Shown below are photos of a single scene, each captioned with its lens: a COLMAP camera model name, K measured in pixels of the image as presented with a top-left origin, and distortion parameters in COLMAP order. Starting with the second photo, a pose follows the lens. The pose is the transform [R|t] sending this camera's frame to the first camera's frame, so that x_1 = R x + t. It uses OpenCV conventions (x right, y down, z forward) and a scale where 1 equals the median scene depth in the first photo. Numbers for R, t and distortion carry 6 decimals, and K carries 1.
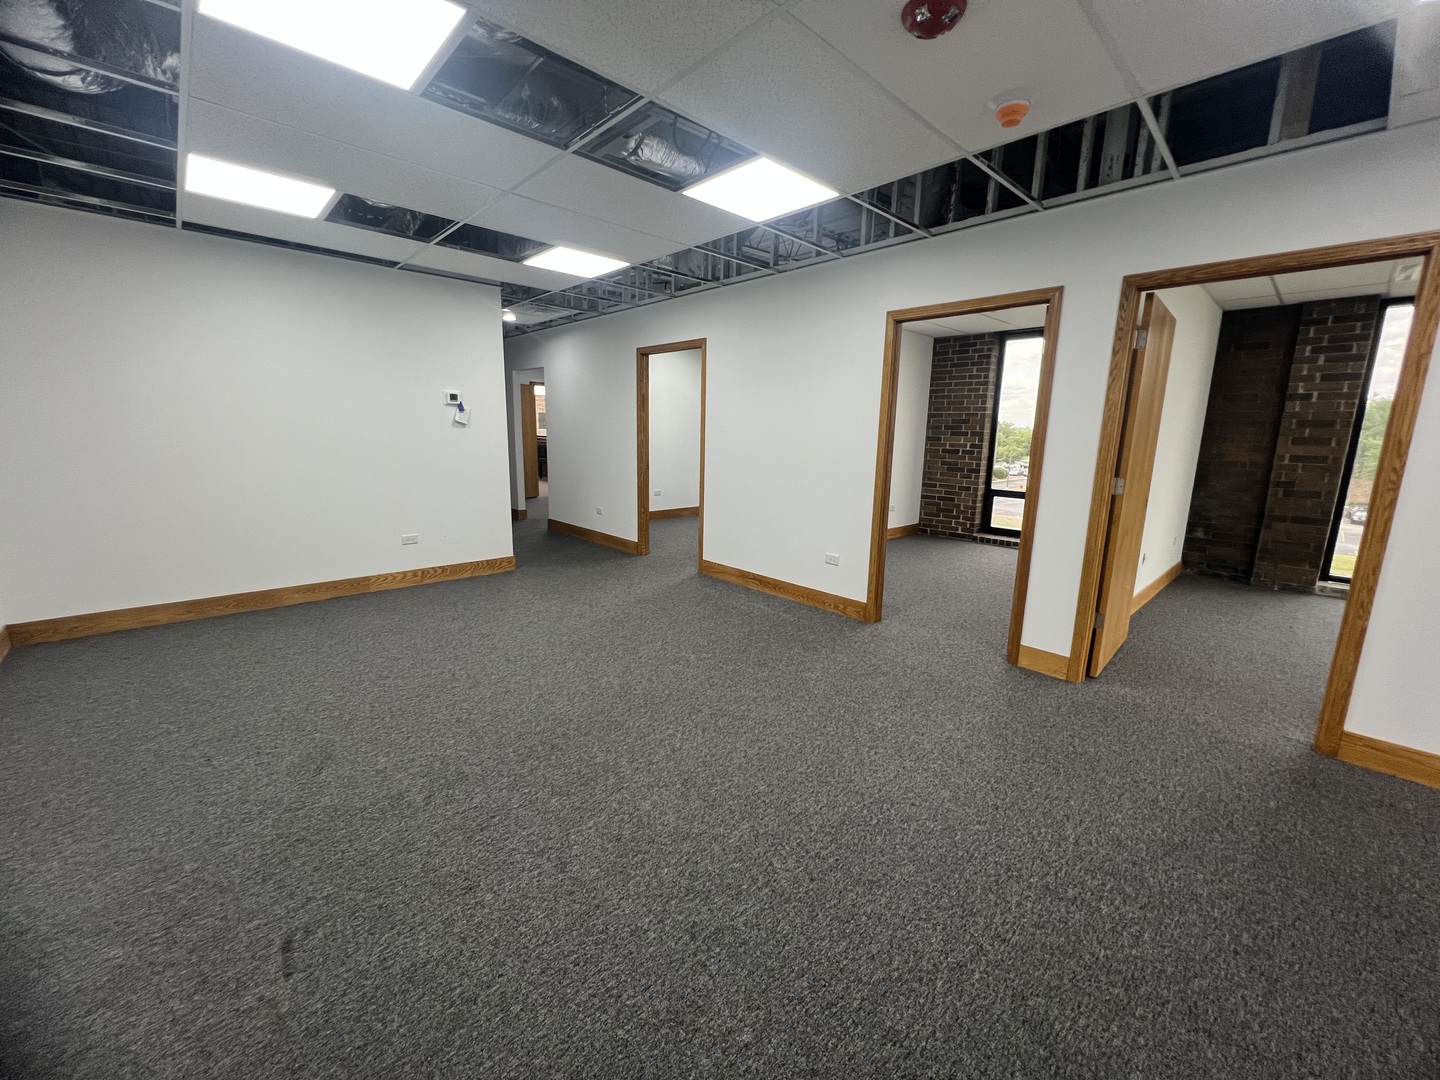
lens RADIAL K [[580.2, 0, 718.8], [0, 580.2, 536.0], [0, 0, 1]] dist [-0.002747, 0.001025]
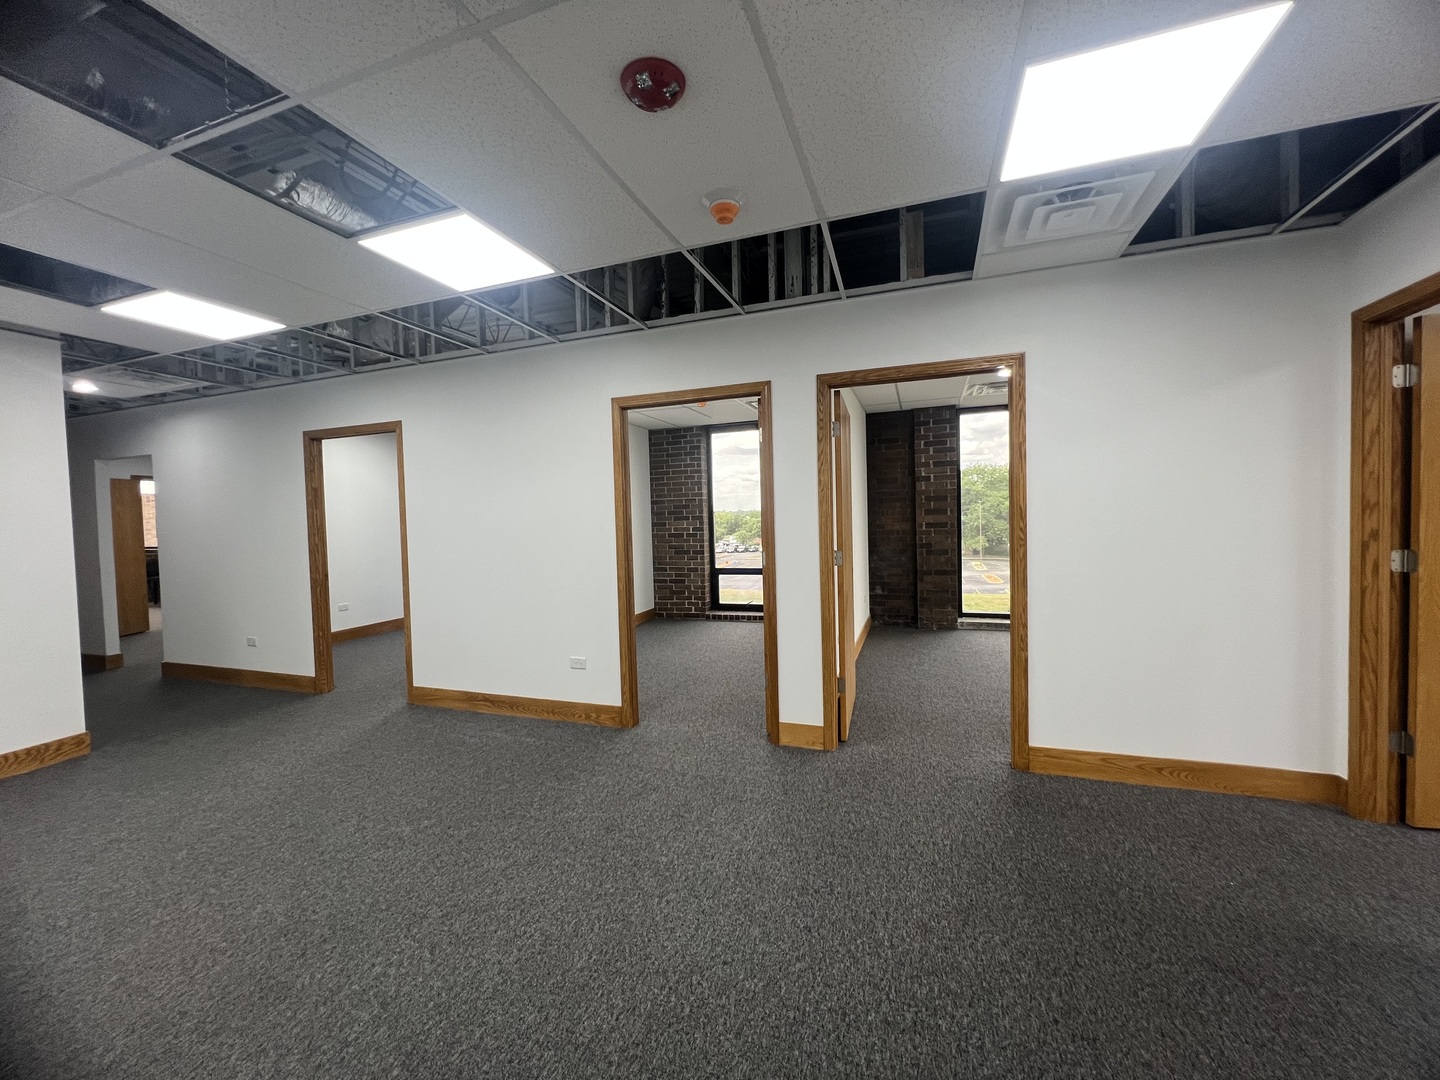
lens RADIAL K [[580.2, 0, 720.3], [0, 580.2, 536.4], [0, 0, 1]] dist [-0.002747, 0.001025]
pose [[0.888232, -0.059138, 0.455573, -0.004059], [0.127483, 0.984462, -0.120760, -0.016069], [-0.441353, 0.165341, 0.881969, 0.090111]]
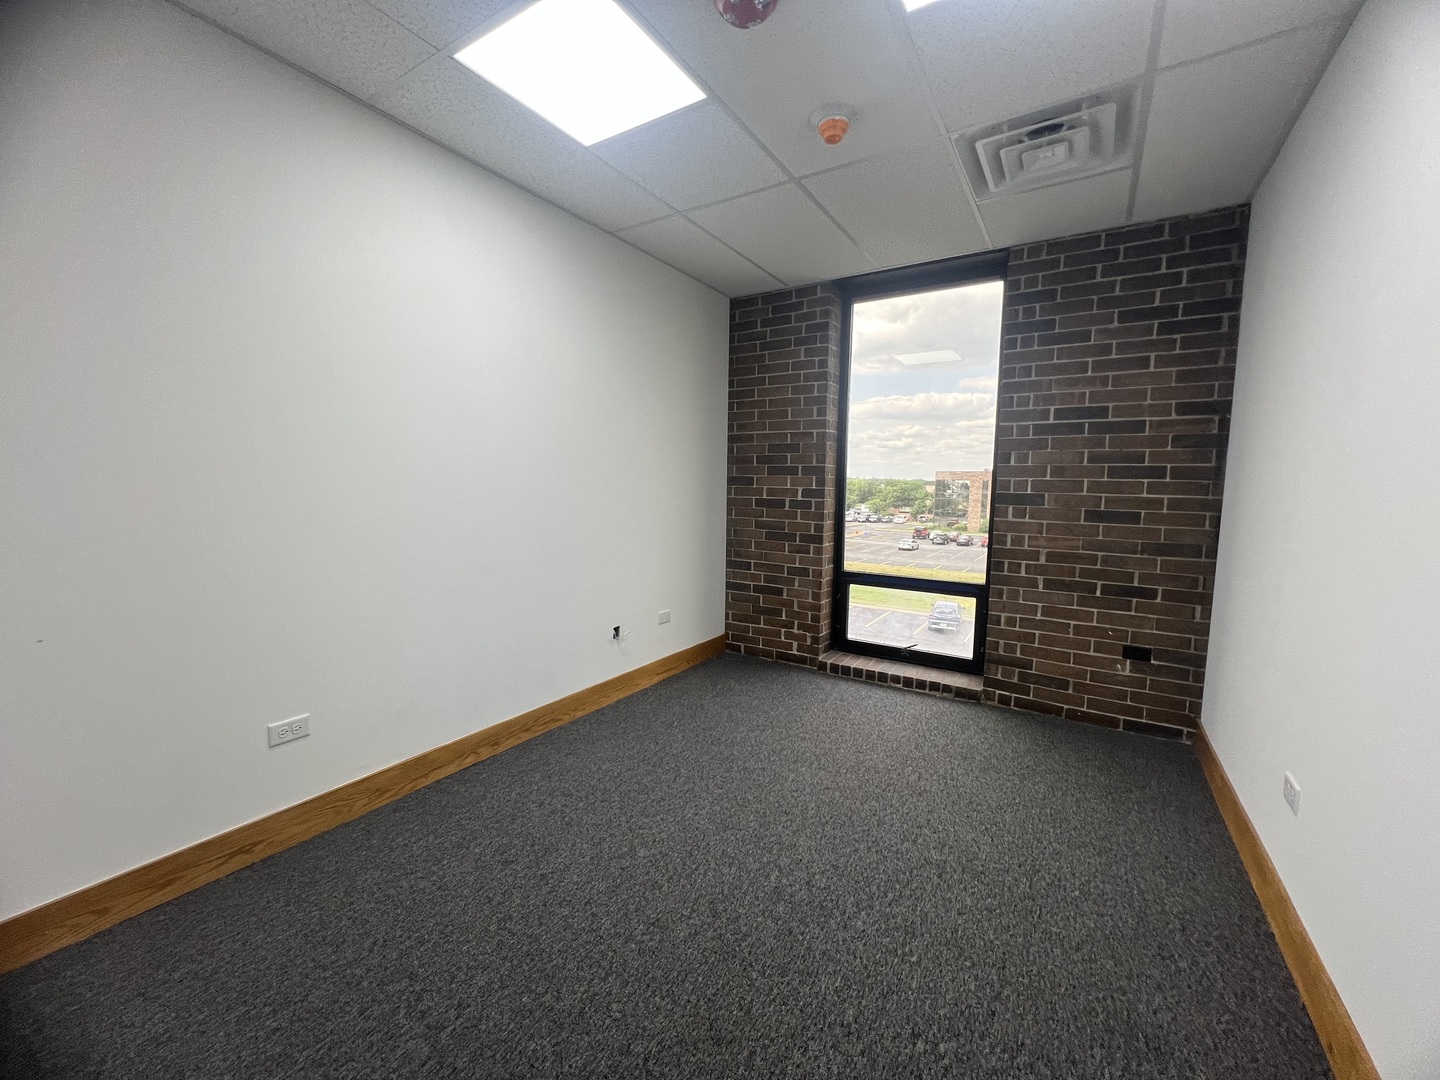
lens RADIAL K [[580.2, 0, 721.5], [0, 580.2, 547.9], [0, 0, 1]] dist [-0.002747, 0.001025]
pose [[0.968028, -0.035244, 0.248355, 0.393962], [0.051873, 0.996805, -0.060733, -0.132656], [-0.245421, 0.071674, 0.966763, 0.879692]]
